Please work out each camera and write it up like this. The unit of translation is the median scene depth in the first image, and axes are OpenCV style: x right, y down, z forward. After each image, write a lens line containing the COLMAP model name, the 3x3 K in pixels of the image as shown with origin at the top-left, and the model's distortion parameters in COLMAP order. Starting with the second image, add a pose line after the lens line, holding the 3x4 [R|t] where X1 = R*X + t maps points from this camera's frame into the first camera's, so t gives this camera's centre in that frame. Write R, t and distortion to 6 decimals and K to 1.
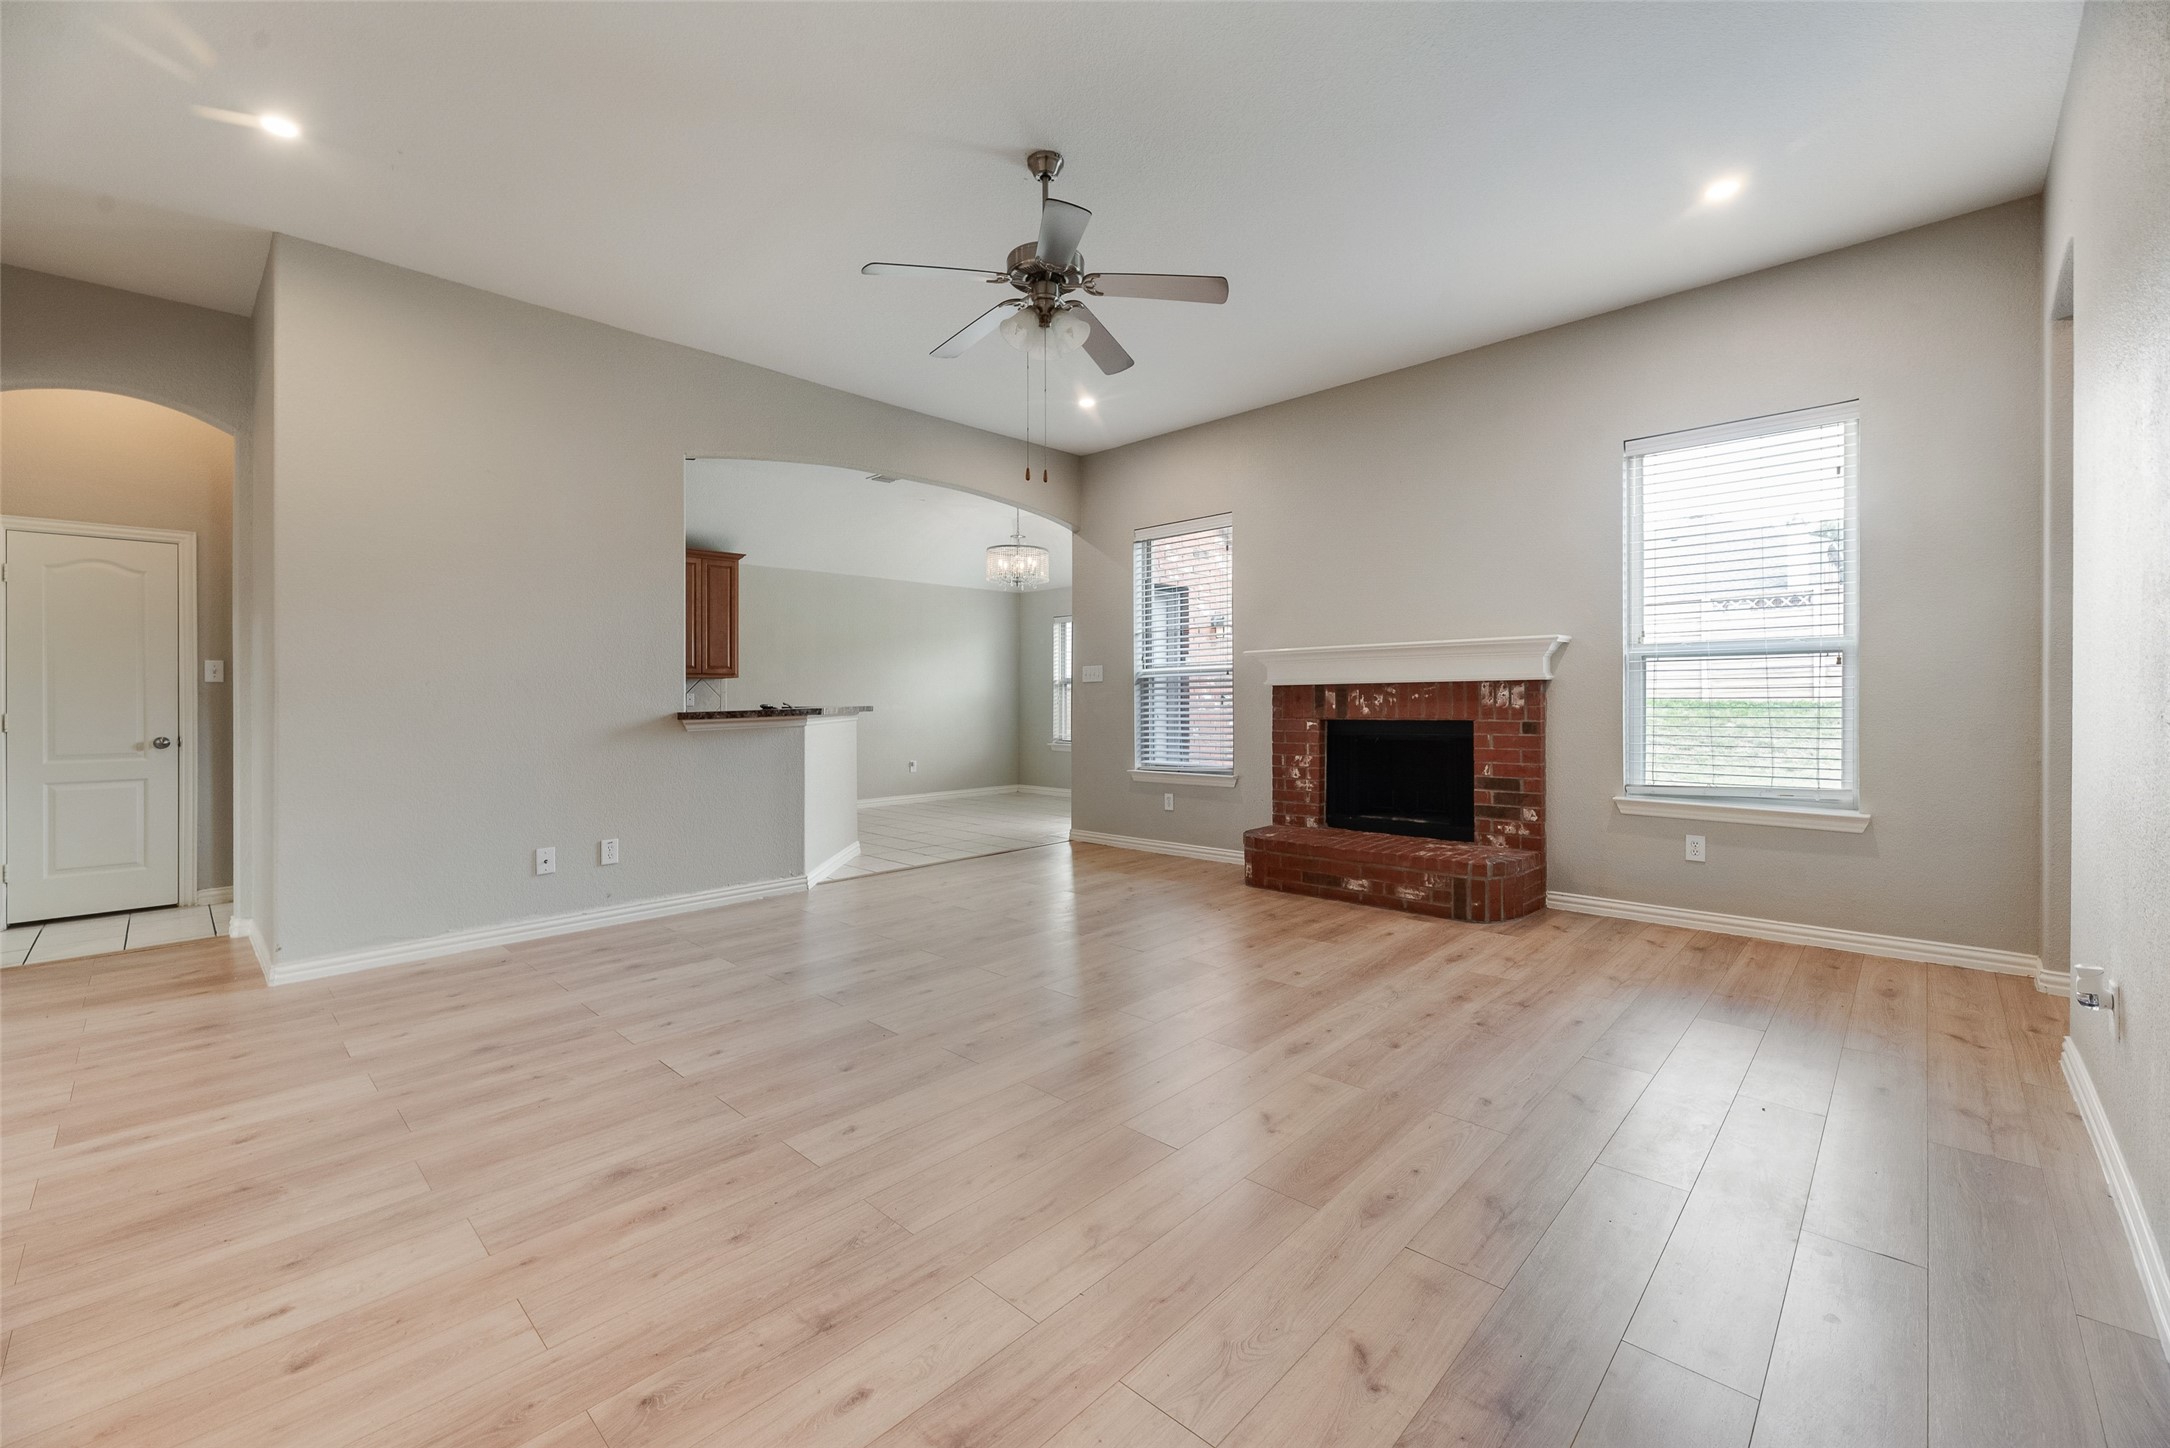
lens RADIAL K [[883.6, 0, 1089.8], [0, 883.6, 698.5], [0, 0, 1]] dist [0.001103, 0.000082]
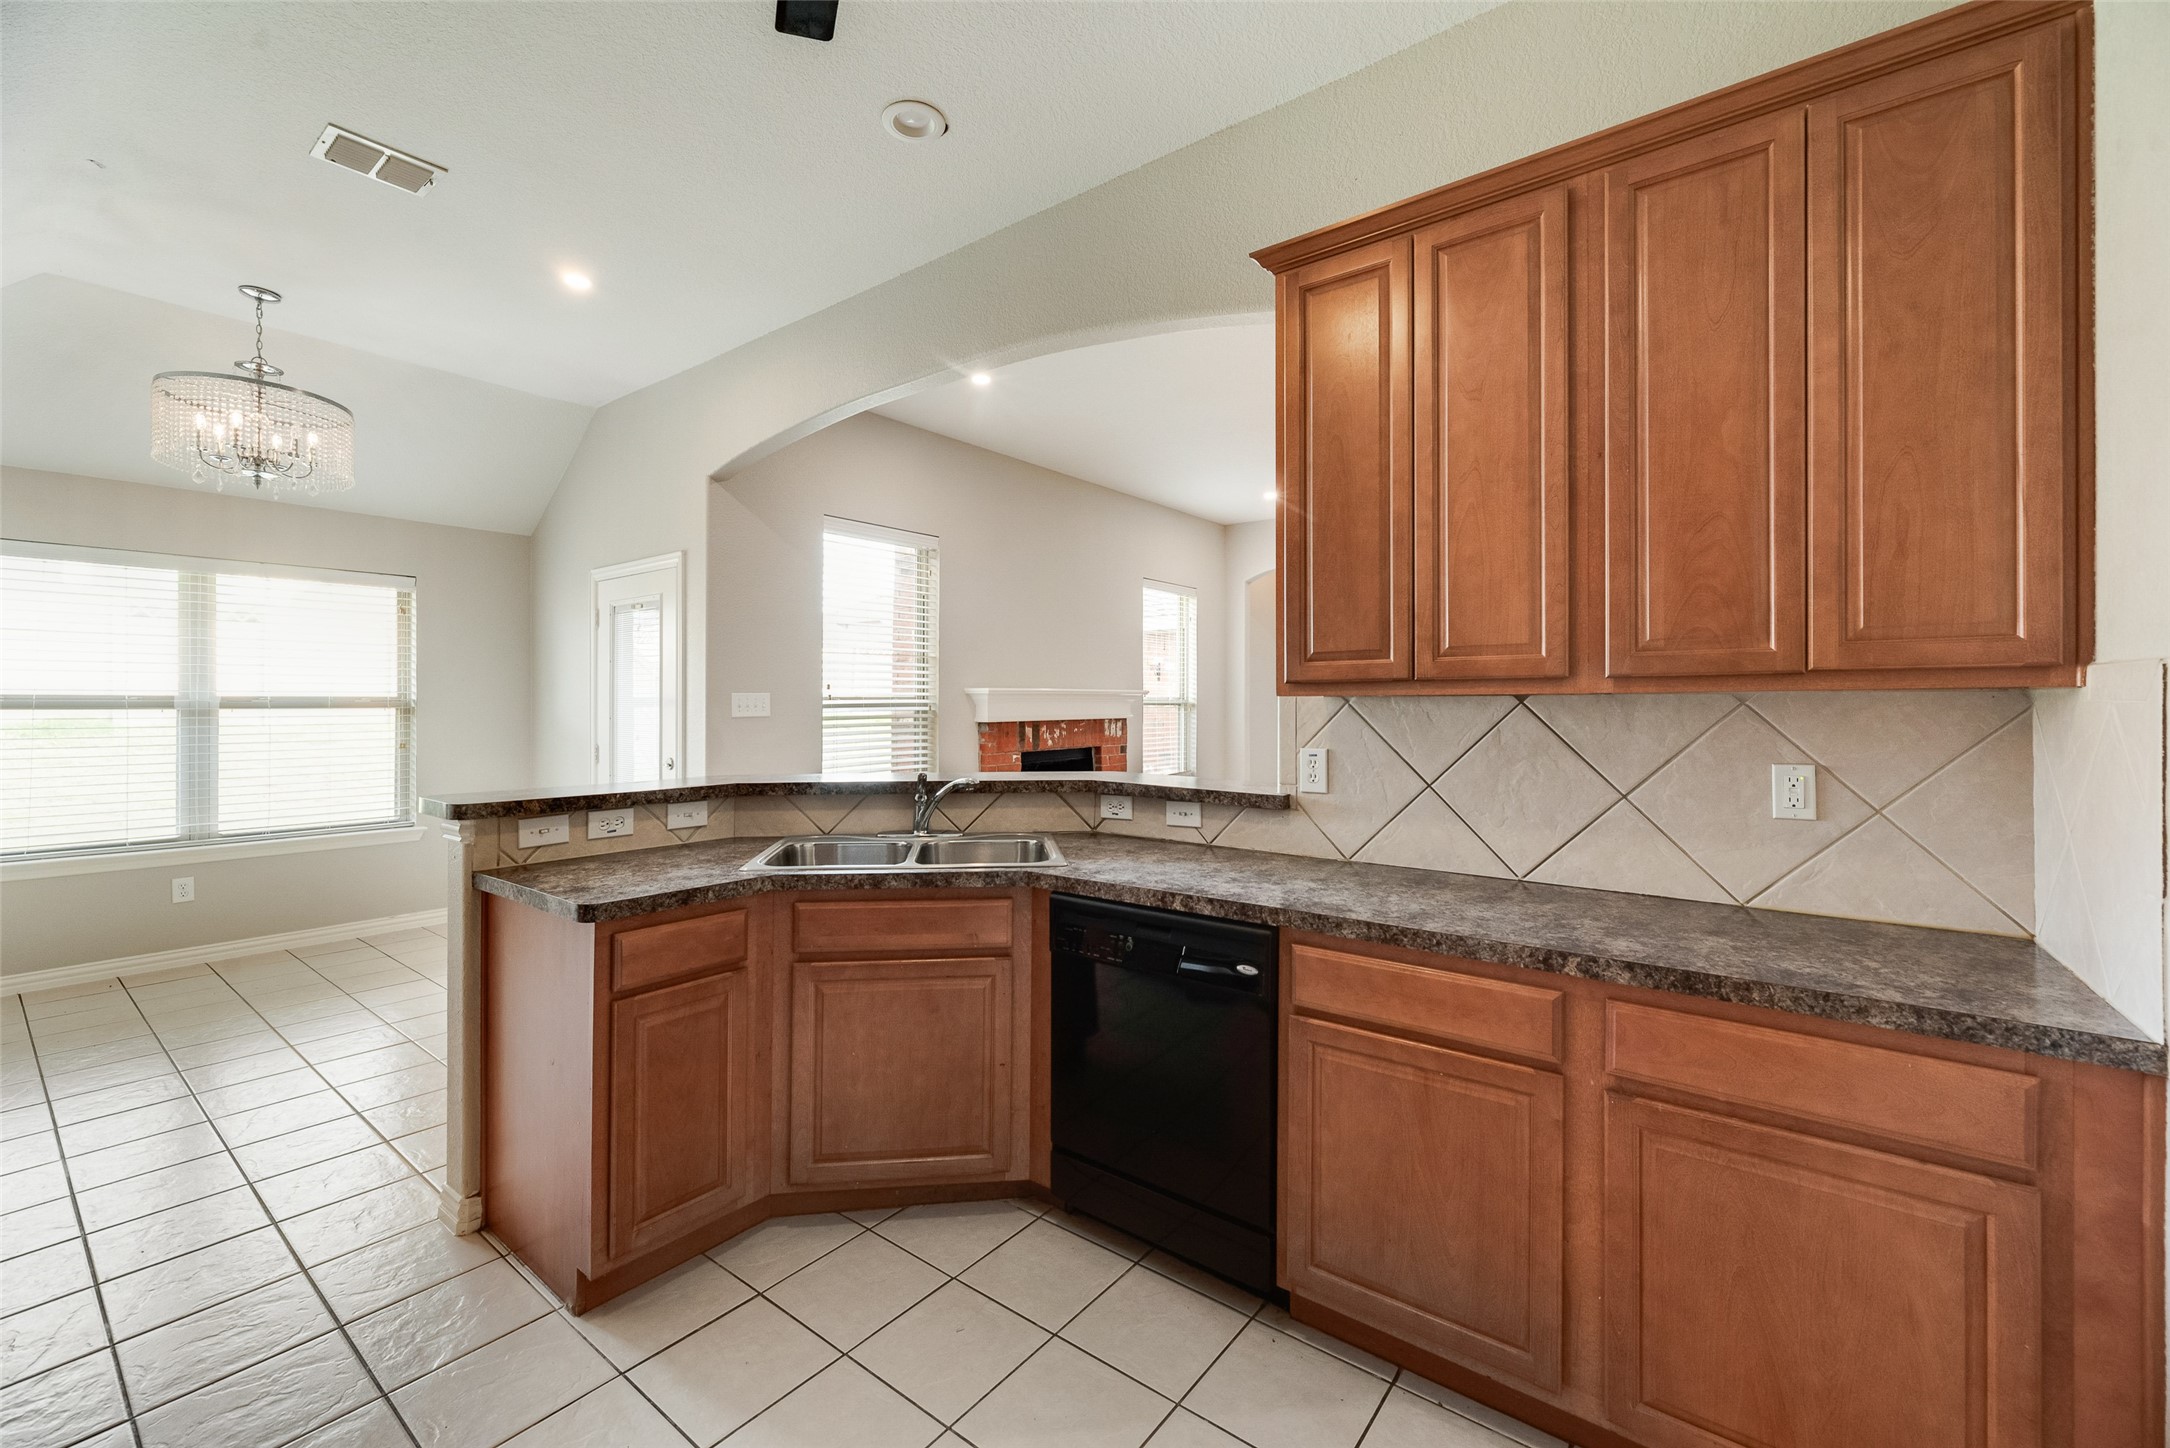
lens RADIAL K [[883.6, 0, 1089.8], [0, 883.6, 698.5], [0, 0, 1]] dist [0.001103, 0.000082]
pose [[-0.105775, 0.017597, 0.994234, -0.985494], [0.003490, 0.999844, -0.017325, -0.028013], [-0.994384, 0.001637, -0.105820, 1.173861]]
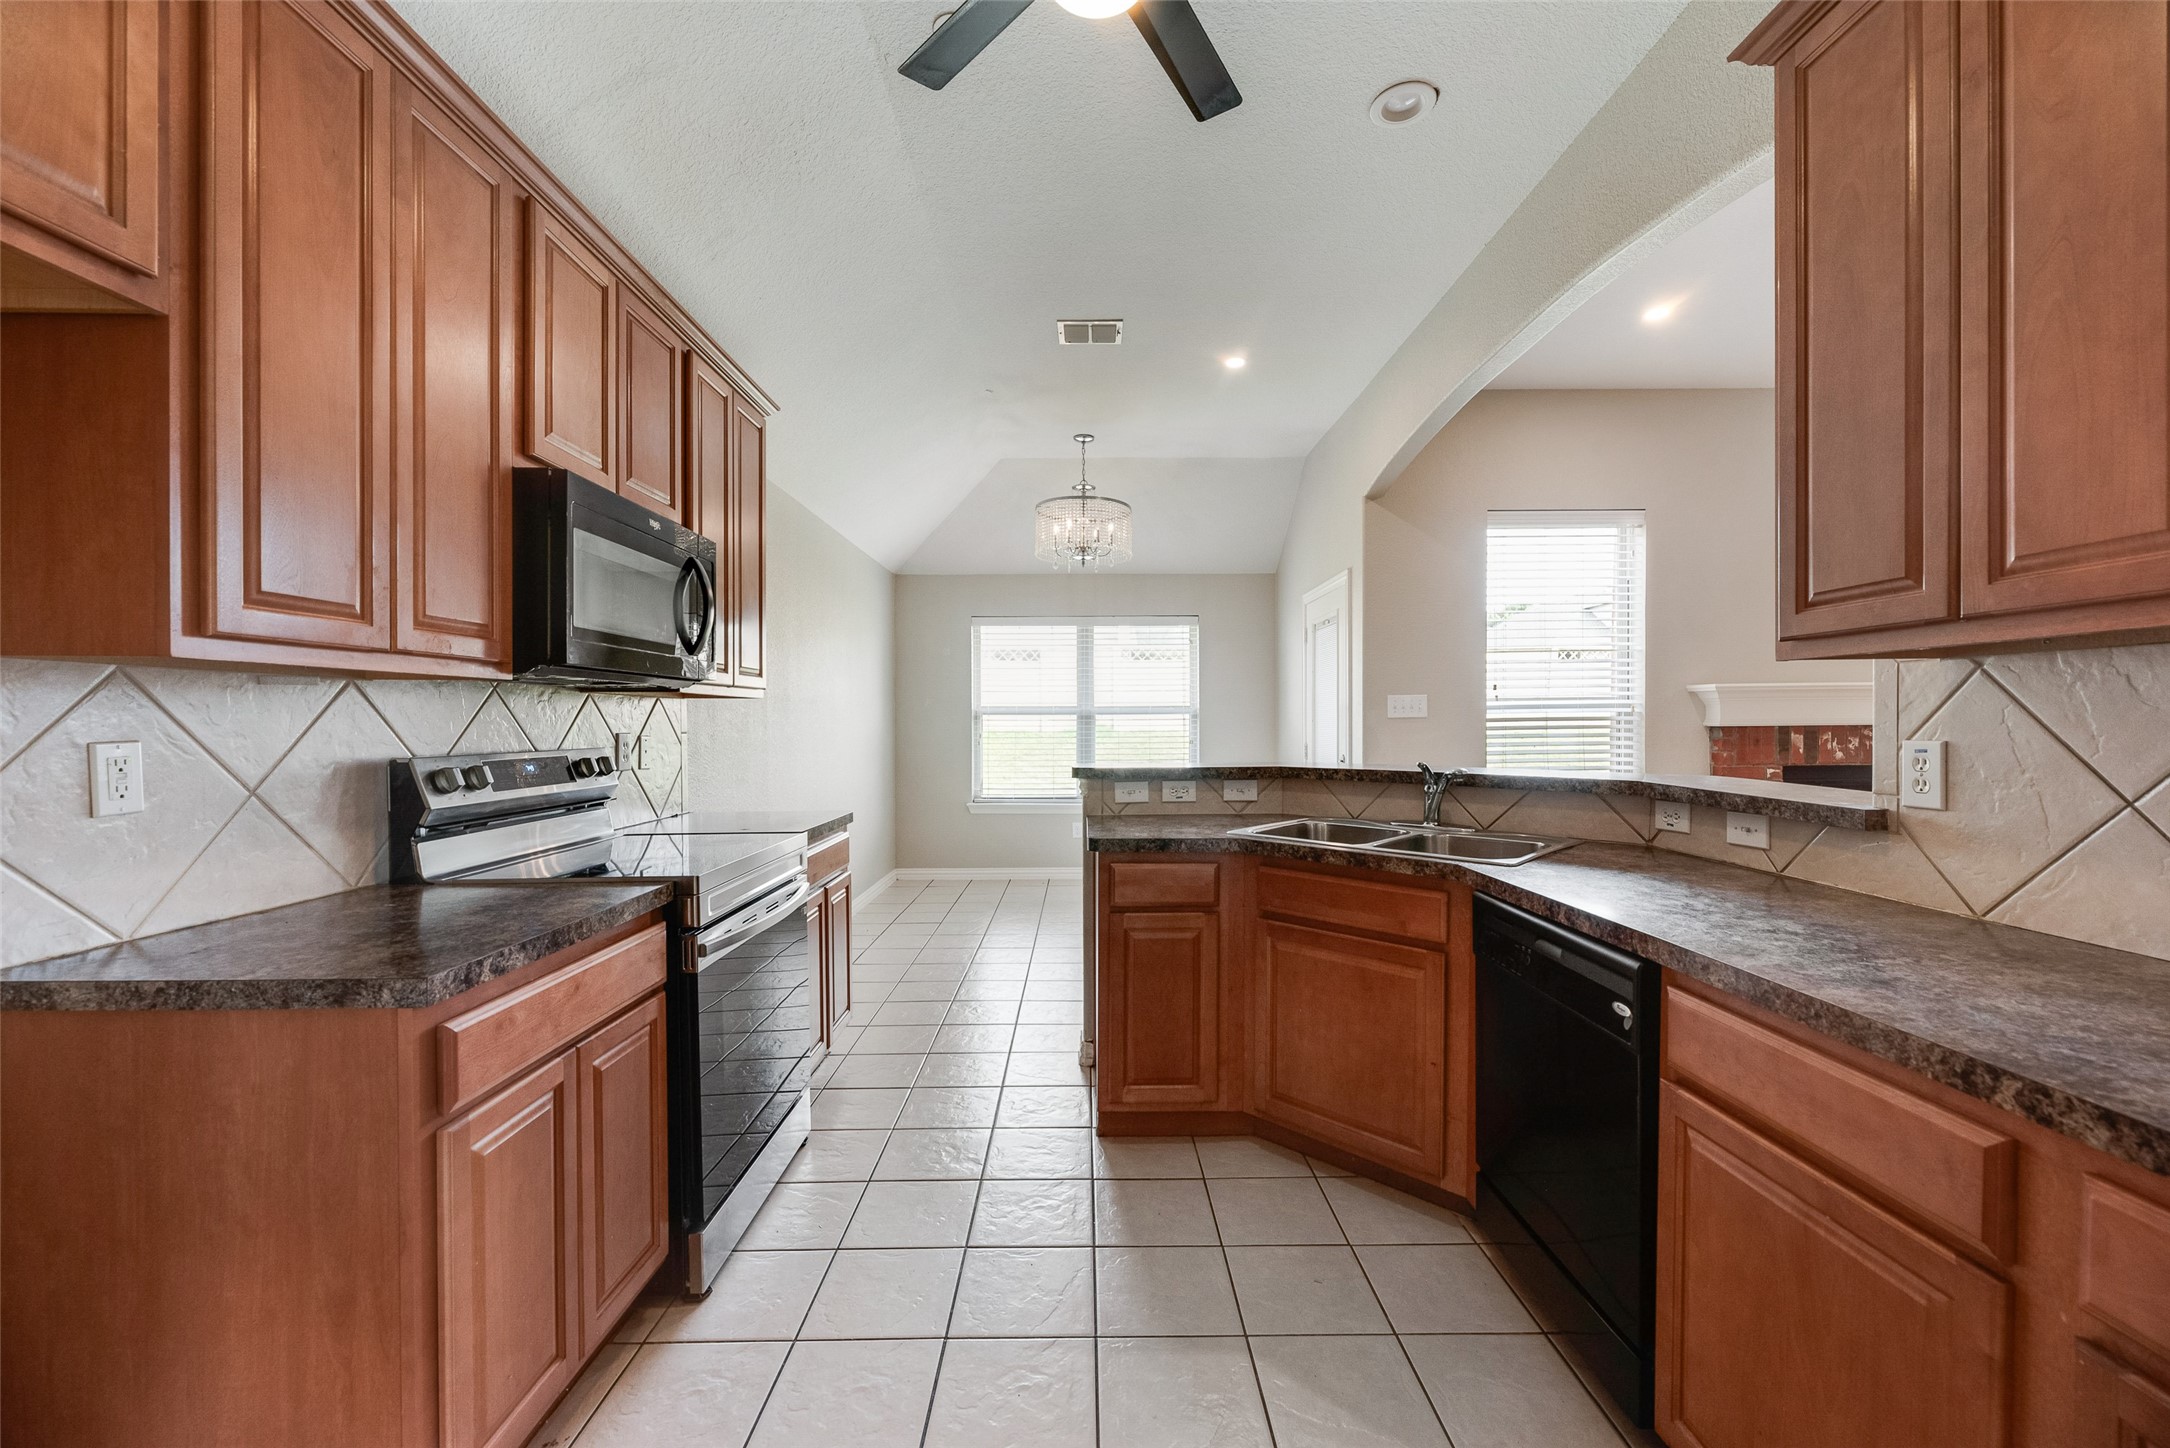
lens RADIAL K [[878.0, 0, 1095.8], [0, 878.0, 725.0], [0, 0, 1]] dist [0.000620, -0.000060]
pose [[0.717465, 0.006508, 0.696565, -0.944187], [-0.002869, 0.999975, -0.006388, -0.010082], [-0.696589, 0.002585, 0.717466, 0.967042]]
